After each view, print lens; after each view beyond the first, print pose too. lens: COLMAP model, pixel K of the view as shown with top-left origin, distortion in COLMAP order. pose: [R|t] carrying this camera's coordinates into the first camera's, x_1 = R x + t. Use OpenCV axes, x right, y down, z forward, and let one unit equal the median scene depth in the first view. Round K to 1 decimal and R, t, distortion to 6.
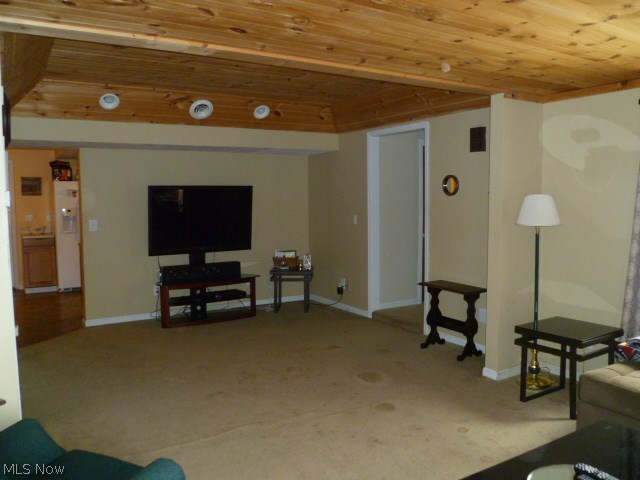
lens RADIAL K [[534.8, 0, 318.3], [0, 534.8, 239.7], [0, 0, 1]] dist [-0.079787, 0.050039]
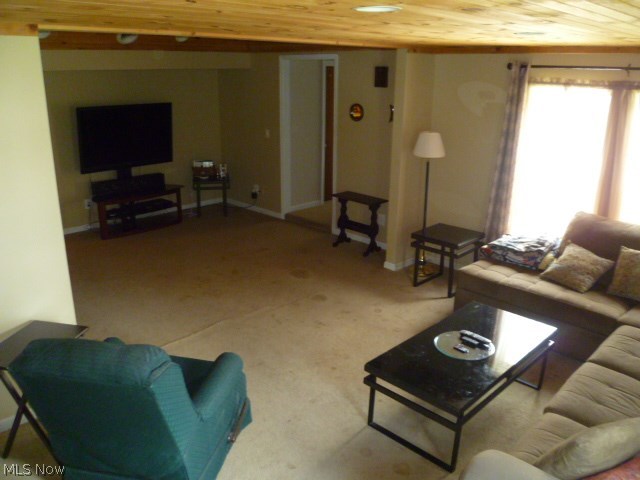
lens RADIAL K [[534.8, 0, 320.1], [0, 534.8, 238.7], [0, 0, 1]] dist [-0.079787, 0.050039]
pose [[0.970723, -0.055916, 0.233602, -0.129933], [0.002043, 0.974414, 0.224751, -0.097364], [-0.240192, -0.217694, 0.946000, -0.179170]]
